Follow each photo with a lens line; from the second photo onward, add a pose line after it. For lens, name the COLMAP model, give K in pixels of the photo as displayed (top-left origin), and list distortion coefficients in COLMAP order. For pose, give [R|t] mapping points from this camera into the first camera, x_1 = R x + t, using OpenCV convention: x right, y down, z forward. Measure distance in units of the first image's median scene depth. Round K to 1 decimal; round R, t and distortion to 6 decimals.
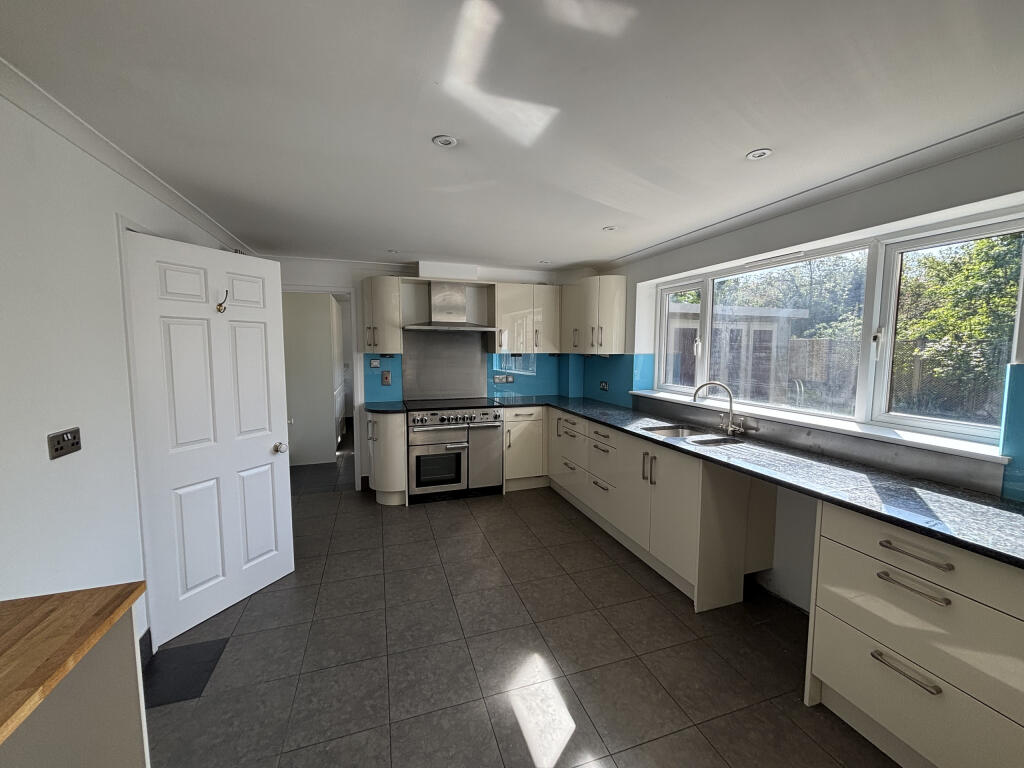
lens RADIAL K [[409.4, 0, 512.0], [0, 409.4, 384.0], [0, 0, 1]] dist [-0.000360, 0.000132]
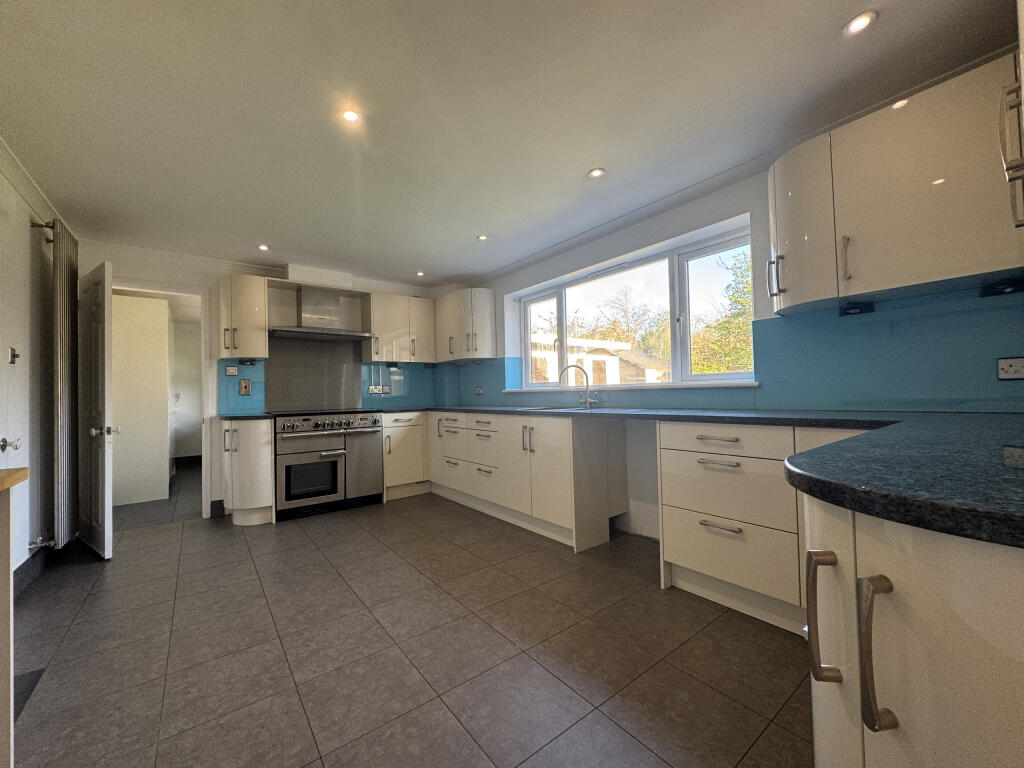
lens RADIAL K [[404.3, 0, 512.0], [0, 404.3, 384.0], [0, 0, 1]] dist [-0.002875, 0.000163]
pose [[0.942845, -0.018004, 0.332744, -0.052675], [0.054535, 0.993413, -0.100777, 0.111023], [-0.328737, 0.113163, 0.937617, -0.037190]]
